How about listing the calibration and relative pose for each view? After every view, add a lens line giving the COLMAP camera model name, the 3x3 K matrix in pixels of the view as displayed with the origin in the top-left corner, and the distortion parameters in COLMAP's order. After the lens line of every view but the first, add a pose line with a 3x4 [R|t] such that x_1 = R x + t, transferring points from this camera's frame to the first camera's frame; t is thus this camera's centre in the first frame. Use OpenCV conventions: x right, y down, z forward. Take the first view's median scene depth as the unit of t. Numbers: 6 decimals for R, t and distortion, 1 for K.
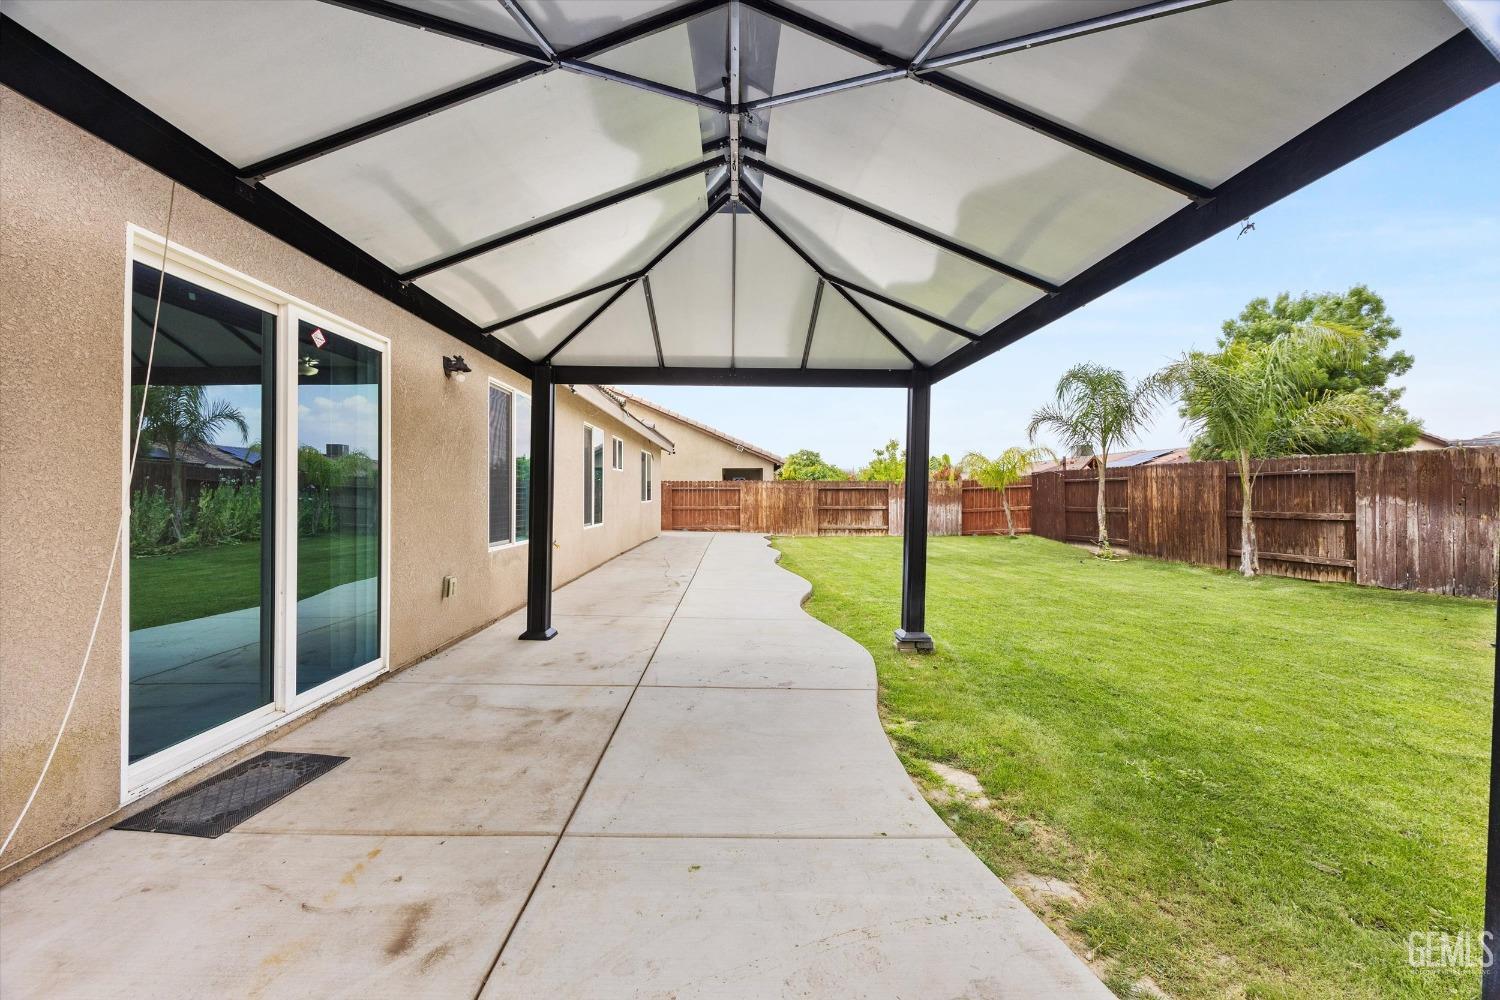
lens RADIAL K [[581.3, 0, 740.9], [0, 581.3, 499.2], [0, 0, 1]] dist [-0.001904, -0.000236]
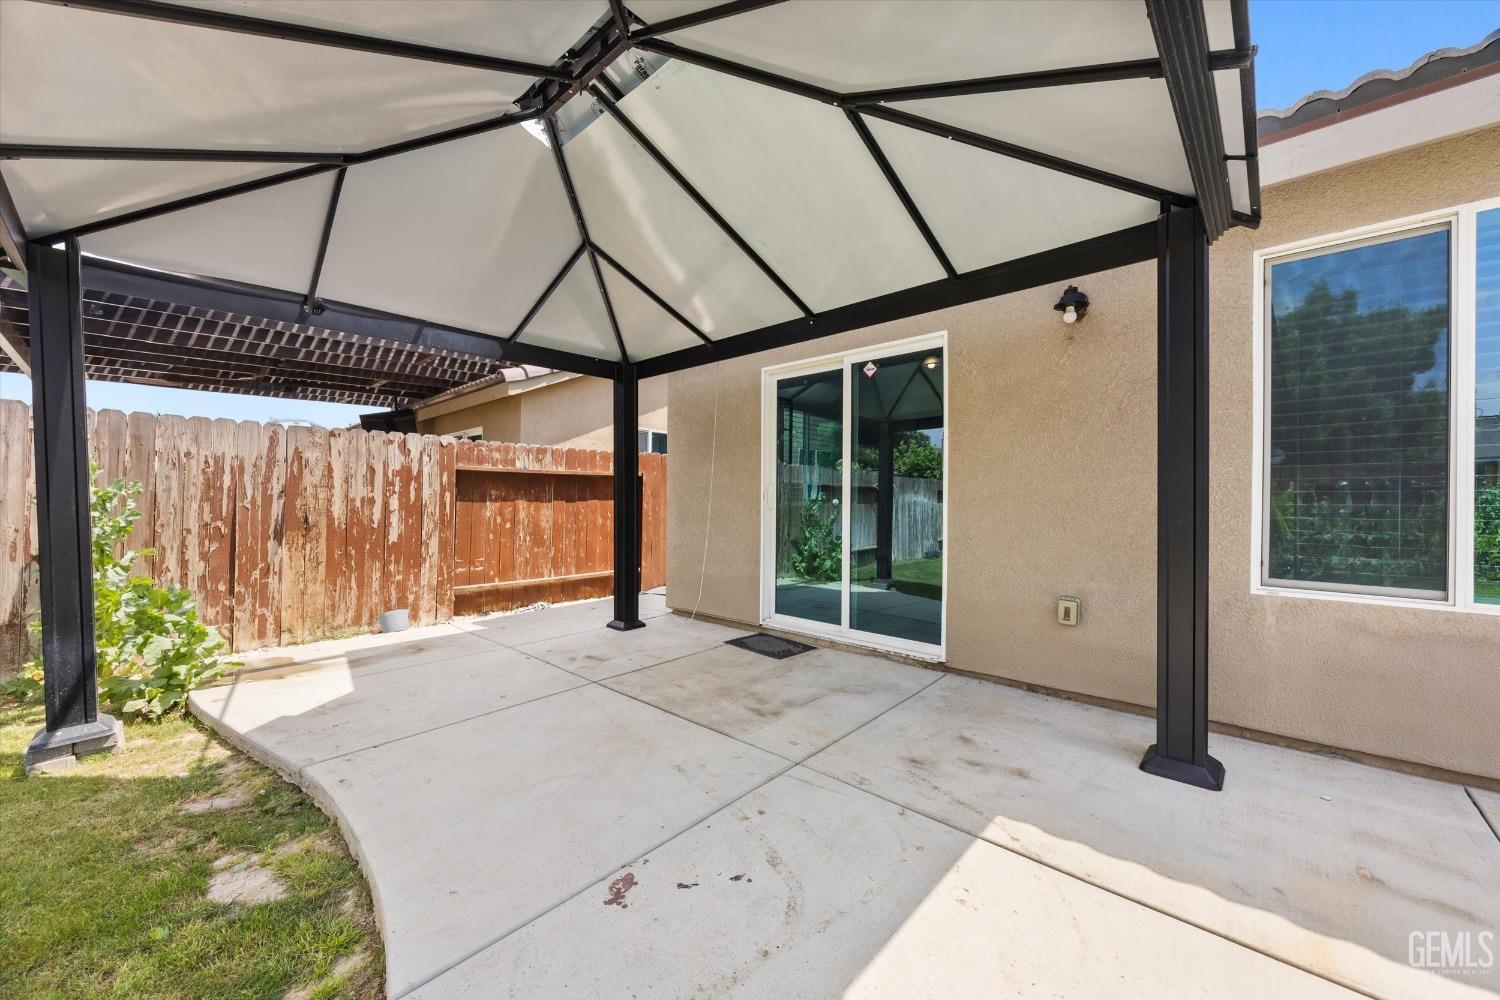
lens RADIAL K [[581.3, 0, 740.9], [0, 581.3, 499.2], [0, 0, 1]] dist [-0.001904, -0.000236]
pose [[-0.698330, -0.012405, -0.715668, 0.457088], [-0.020867, 0.999778, 0.003033, 0.023858], [0.715471, 0.017052, -0.698434, 1.857398]]
